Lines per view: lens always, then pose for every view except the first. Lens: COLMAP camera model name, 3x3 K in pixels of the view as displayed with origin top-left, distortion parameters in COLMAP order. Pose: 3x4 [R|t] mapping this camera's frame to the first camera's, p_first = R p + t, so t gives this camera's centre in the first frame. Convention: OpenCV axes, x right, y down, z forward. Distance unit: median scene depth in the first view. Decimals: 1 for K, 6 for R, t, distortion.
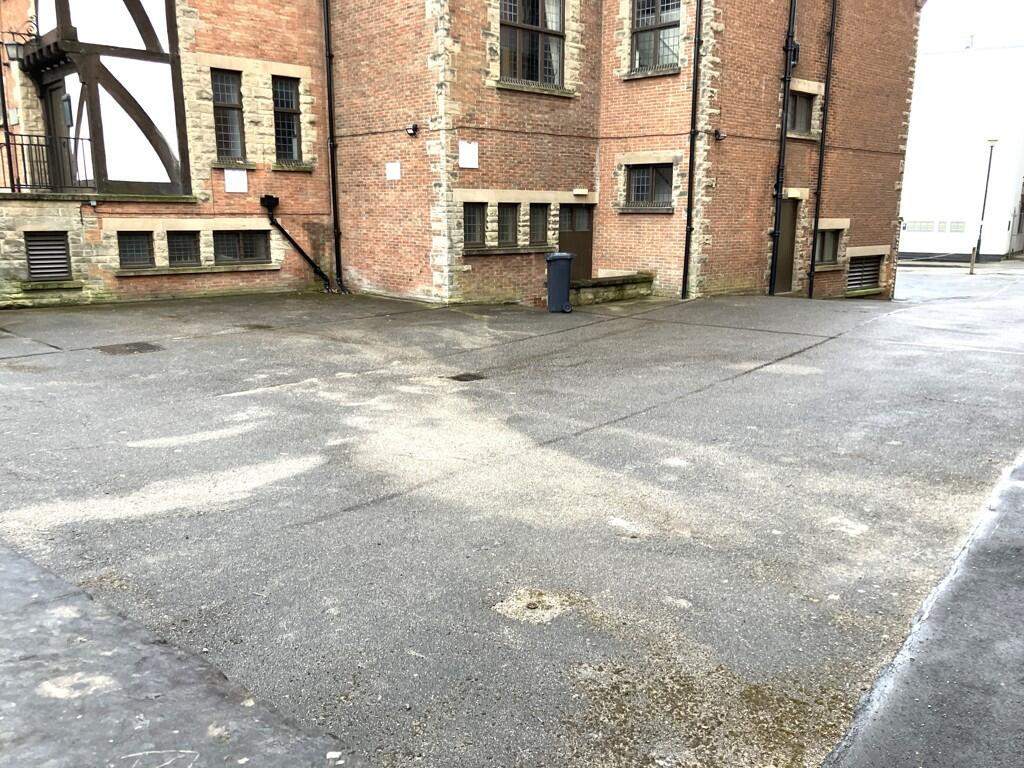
lens RADIAL K [[842.7, 0, 535.2], [0, 842.7, 385.8], [0, 0, 1]] dist [0.002690, -0.000037]
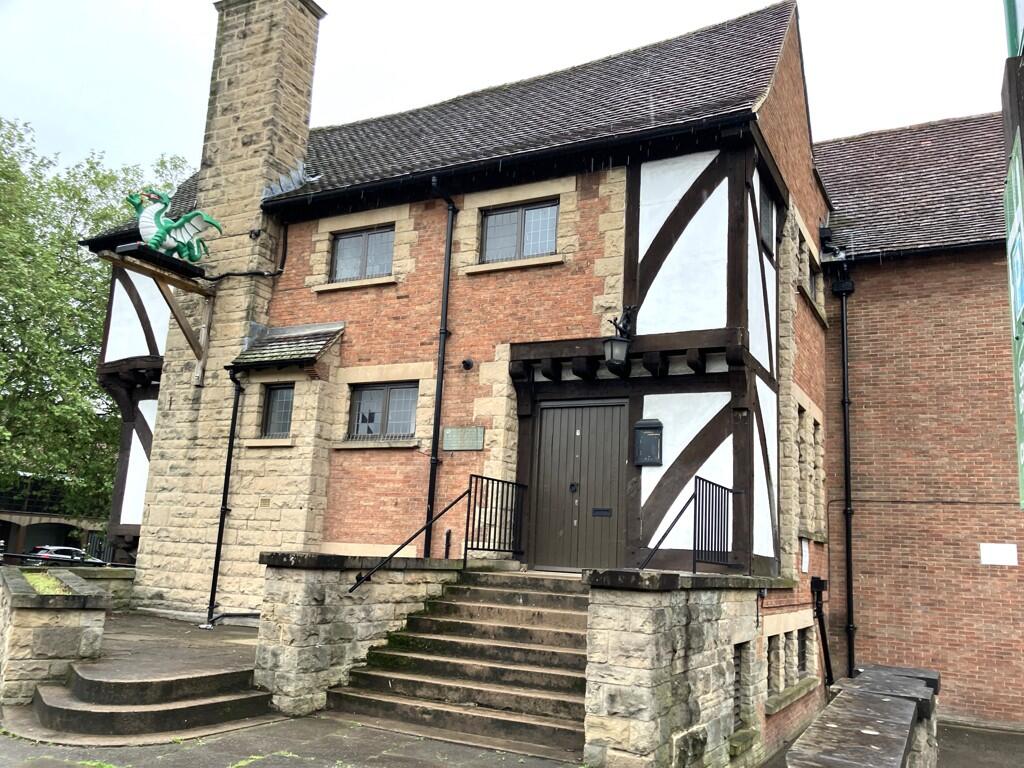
lens RADIAL K [[831.6, 0, 511.9], [0, 831.6, 407.5], [0, 0, 1]] dist [-0.000671, 0.007782]
pose [[0.944354, 0.101672, 0.312825, -0.825989], [0.019855, 0.931677, -0.362744, -0.114059], [-0.328332, 0.348769, 0.877814, 0.438593]]
